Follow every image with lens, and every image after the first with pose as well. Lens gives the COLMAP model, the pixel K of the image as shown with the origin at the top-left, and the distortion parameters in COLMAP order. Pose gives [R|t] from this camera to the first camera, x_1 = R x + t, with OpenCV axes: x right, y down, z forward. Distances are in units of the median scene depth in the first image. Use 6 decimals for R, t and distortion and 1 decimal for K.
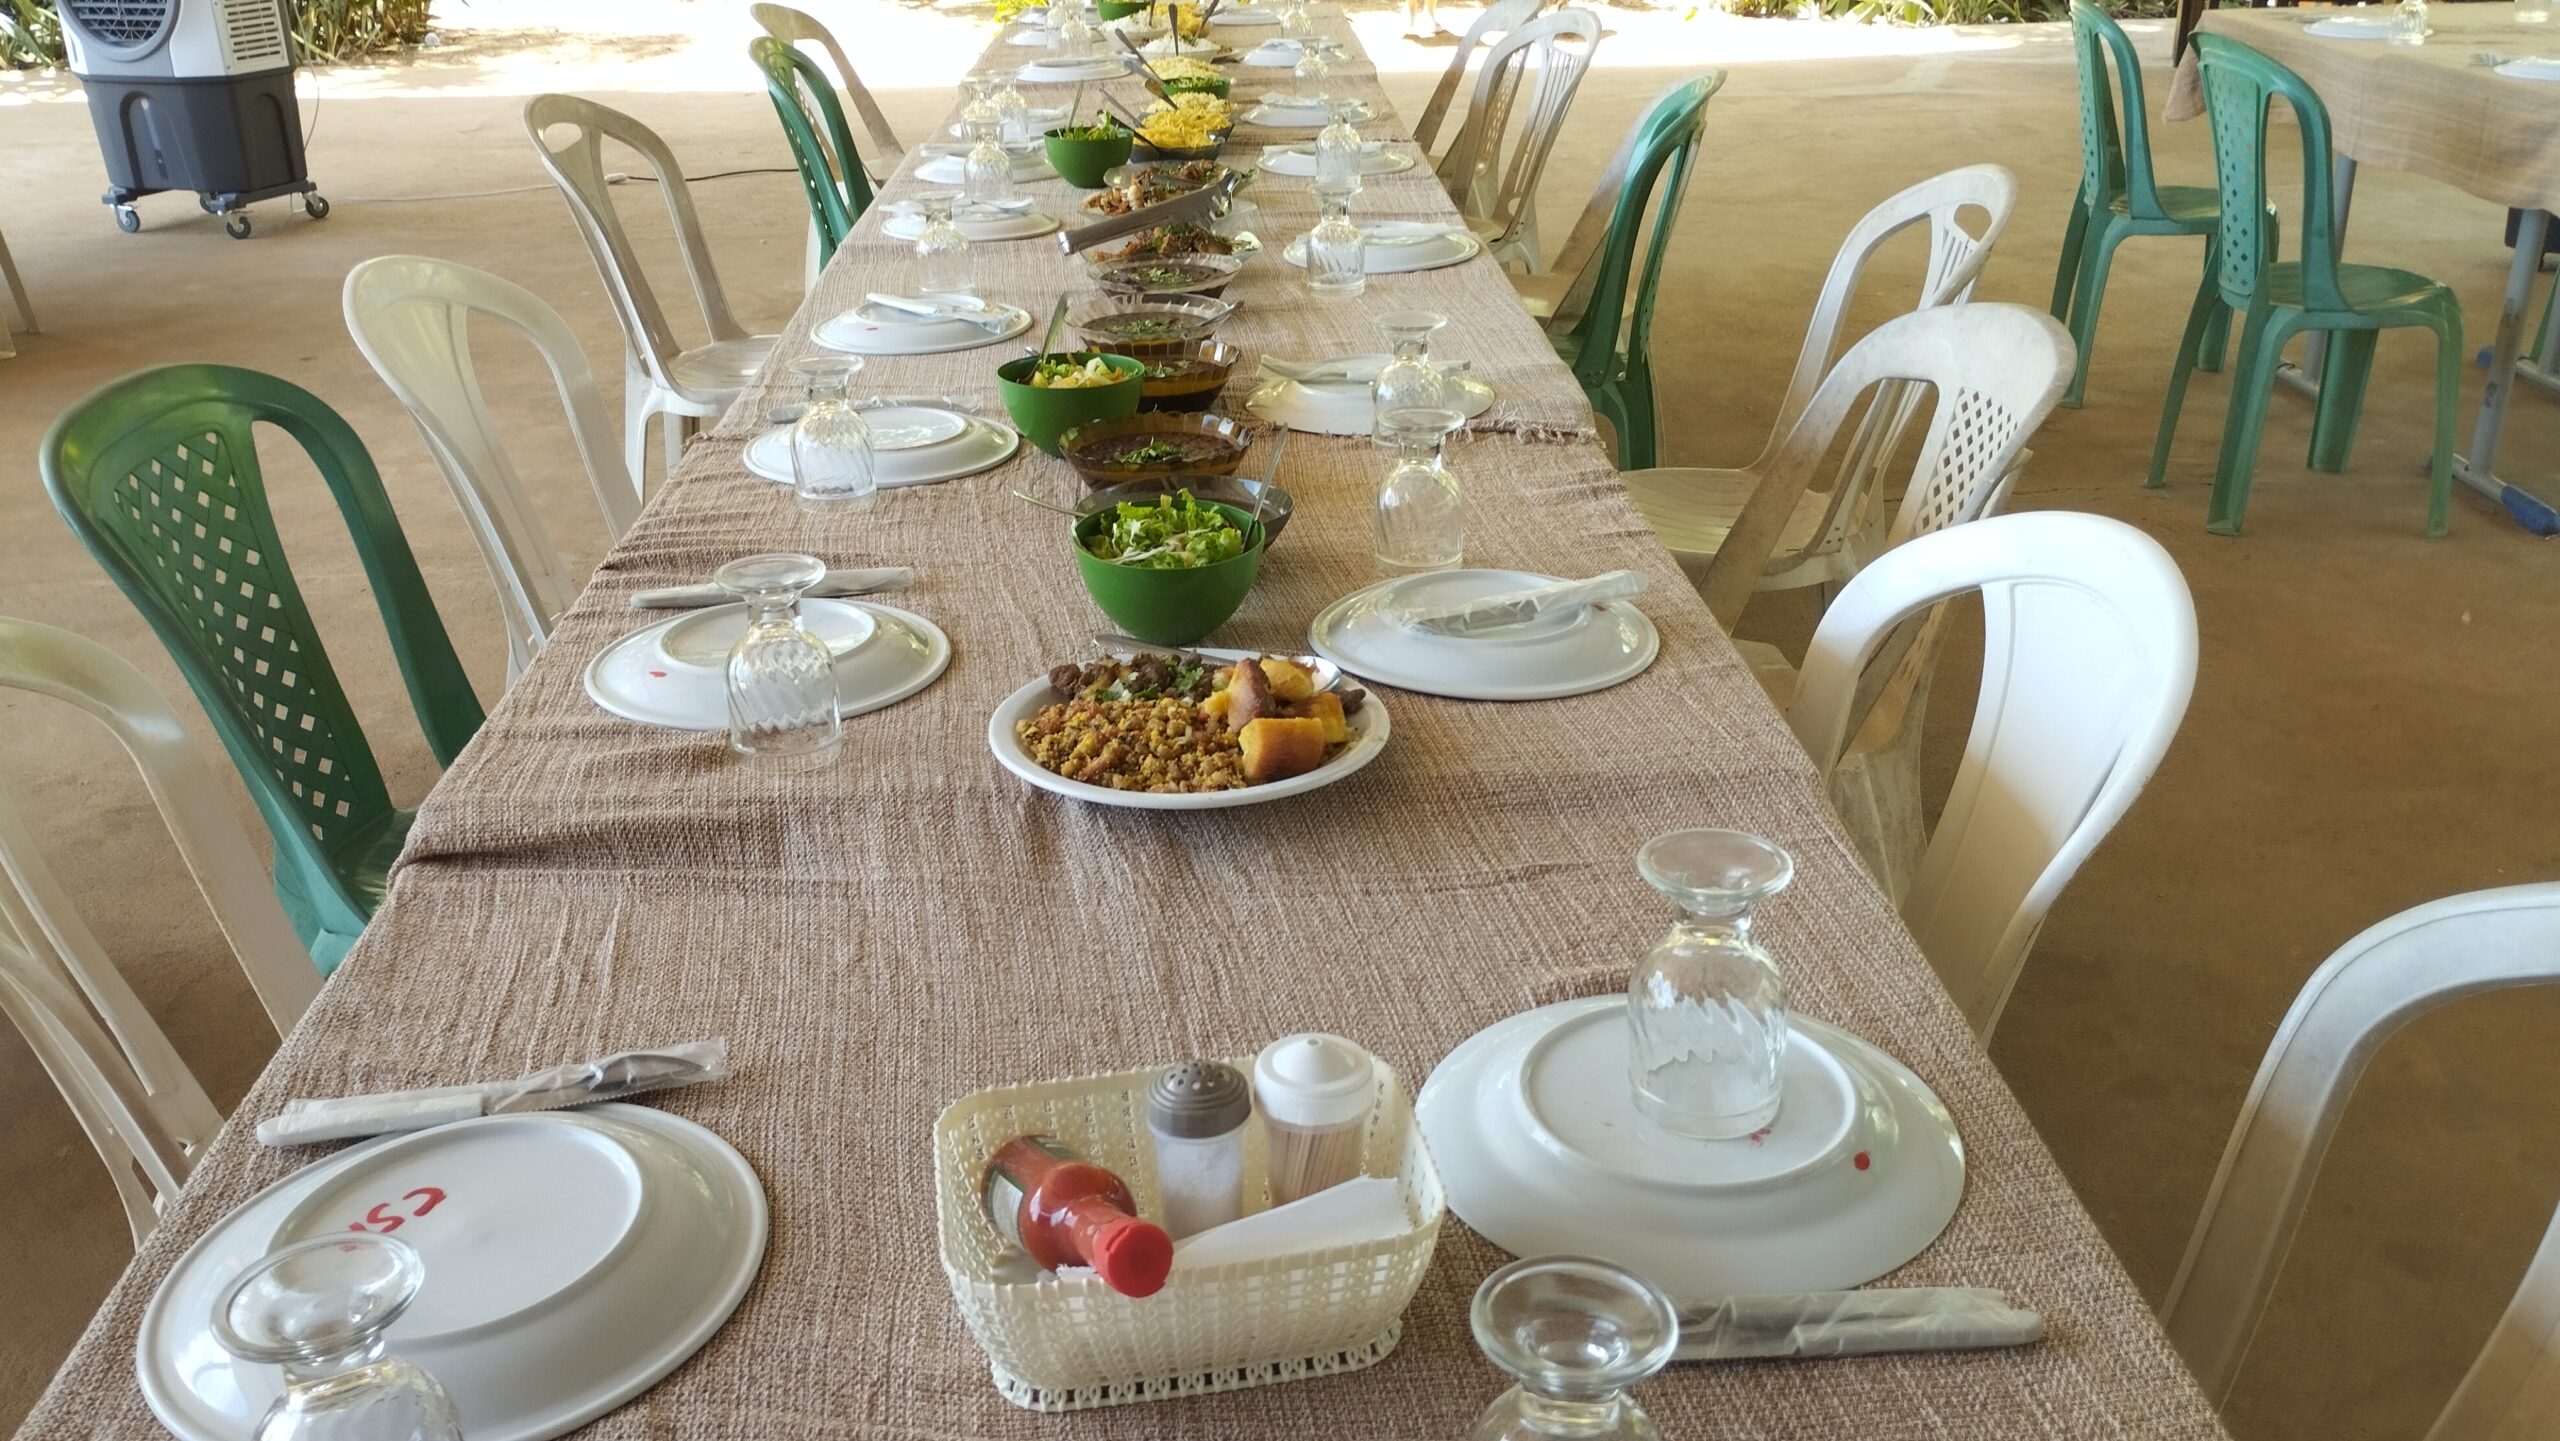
lens RADIAL K [[2208.9, 0, 1294.1], [0, 2208.9, 696.0], [0, 0, 1]] dist [0.078071, -0.094042]
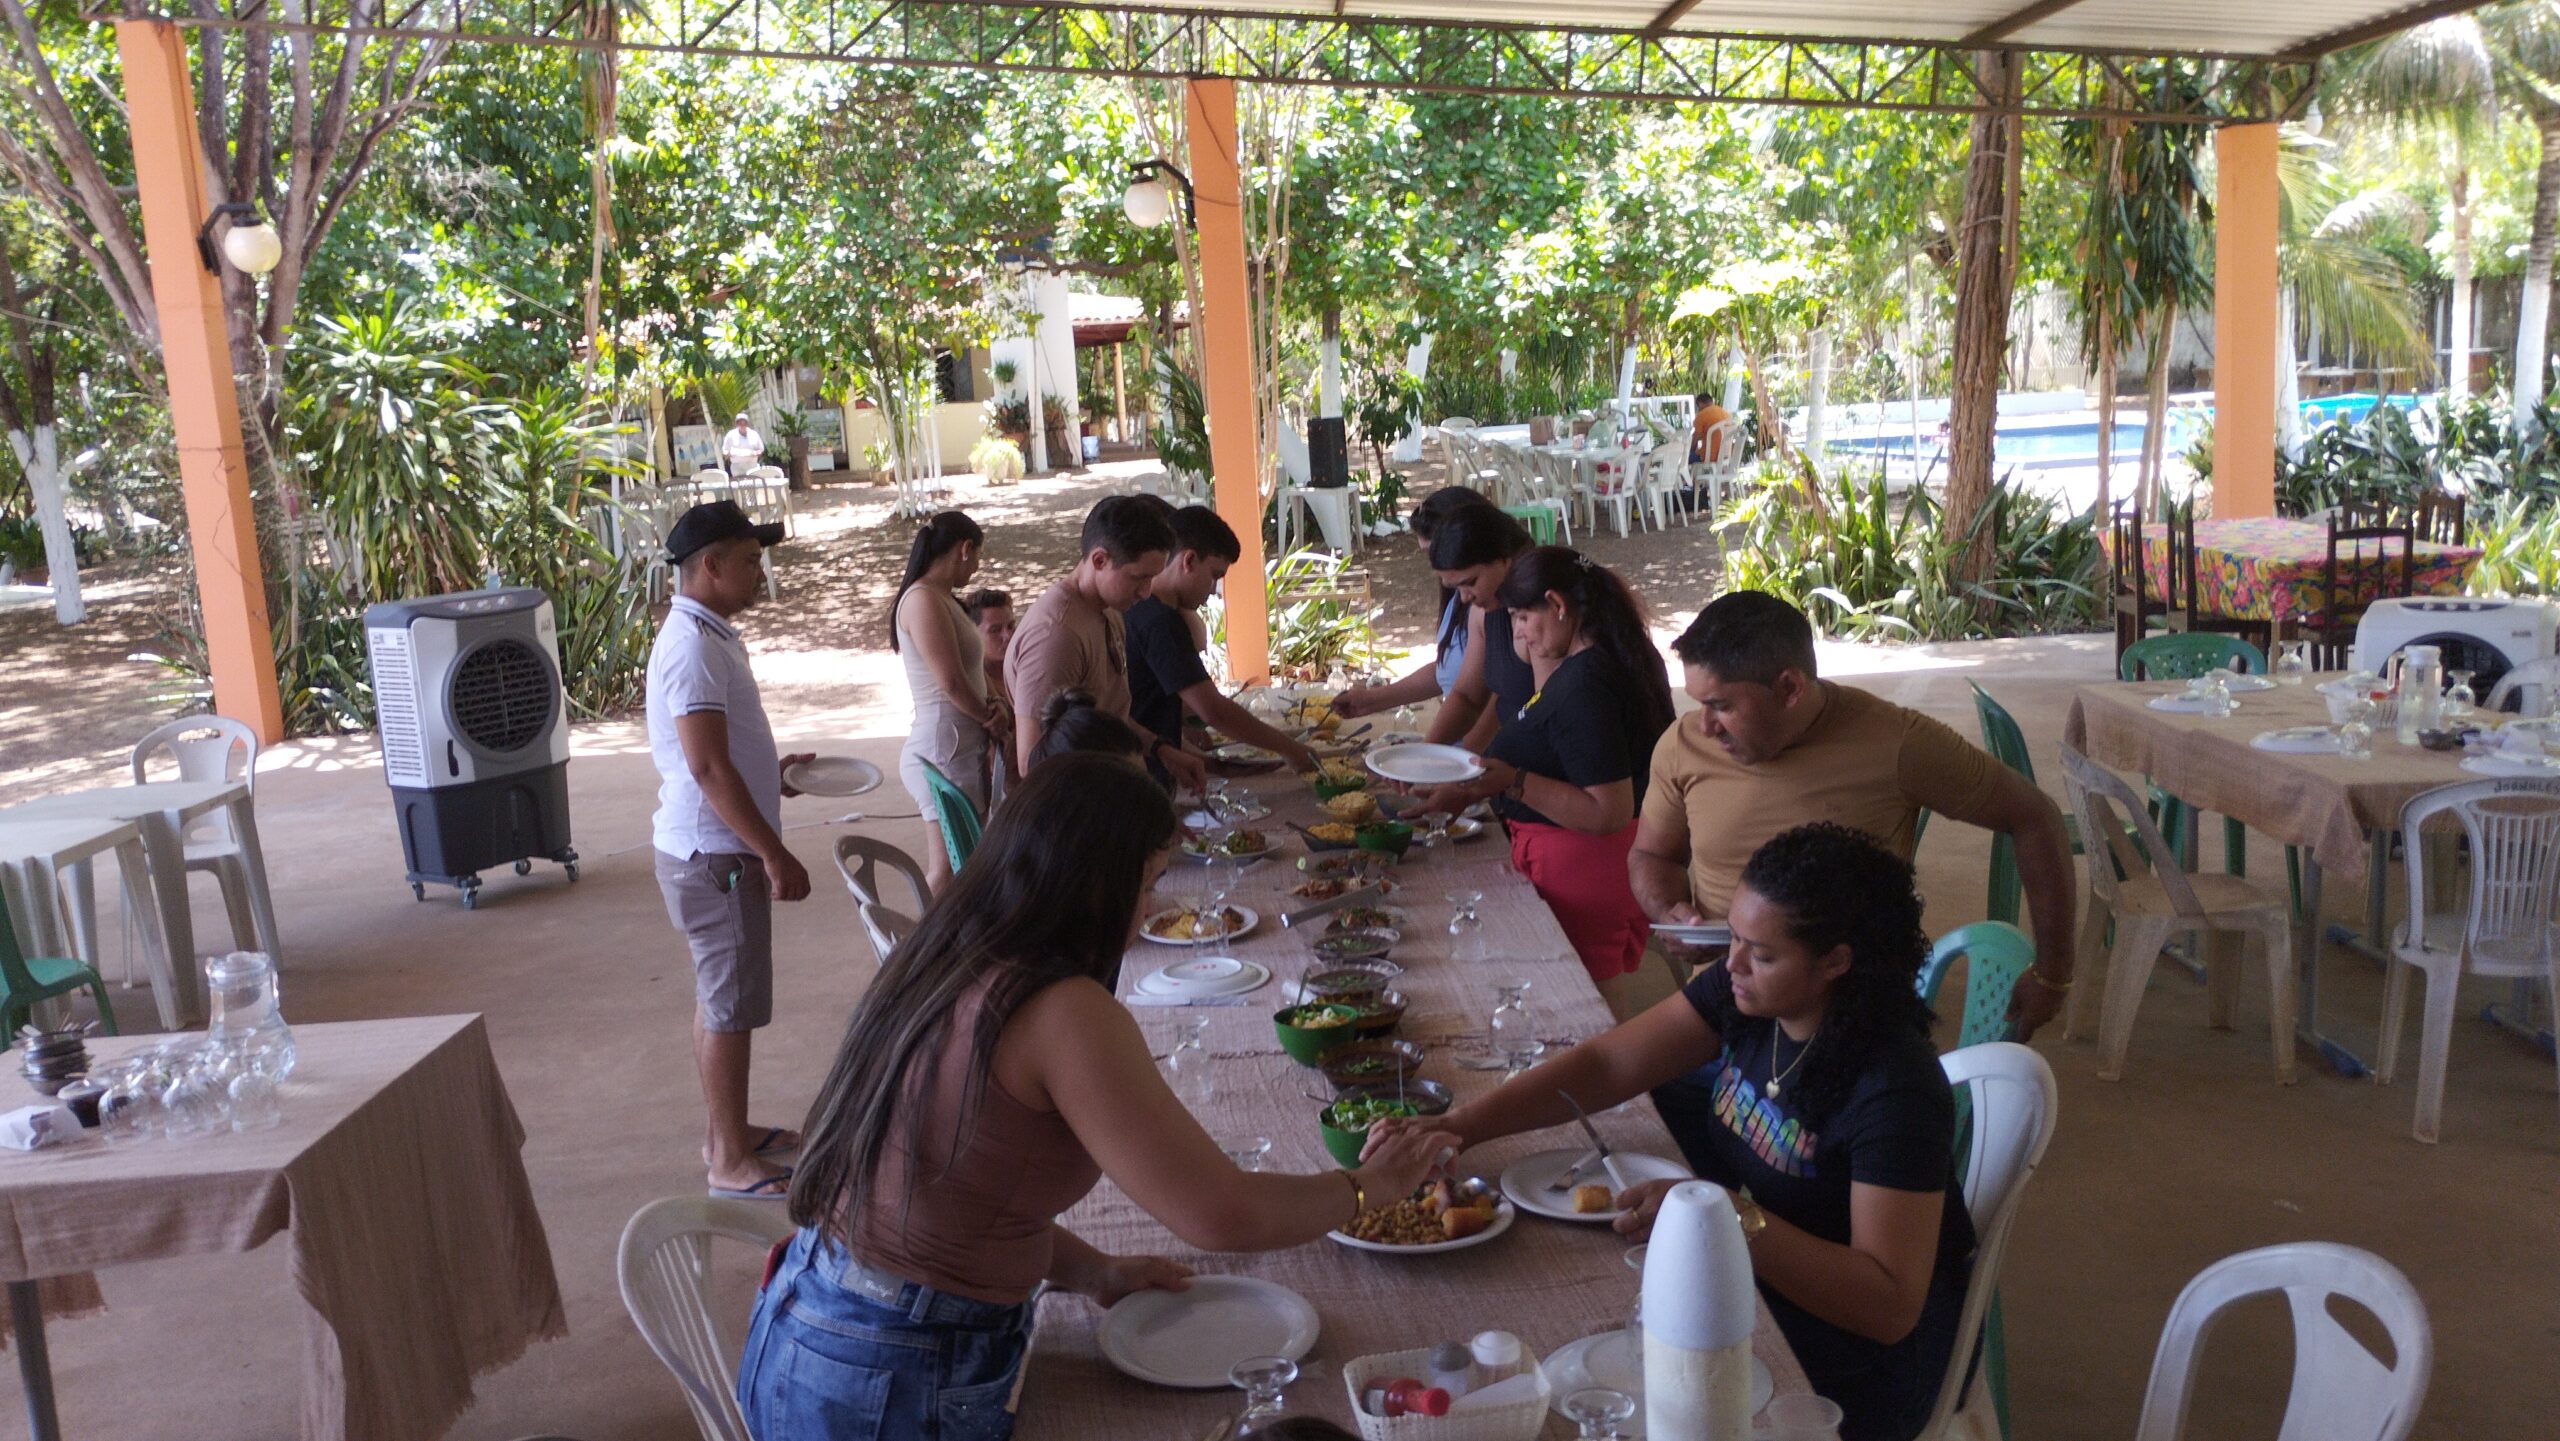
lens RADIAL K [[2208.9, 0, 1294.1], [0, 2208.9, 696.0], [0, 0, 1]] dist [0.078071, -0.094042]
pose [[0.998846, -0.035092, -0.032776, -0.055551], [0.026187, 0.970238, -0.240735, 0.029502], [0.040249, 0.239599, 0.970037, -0.816516]]
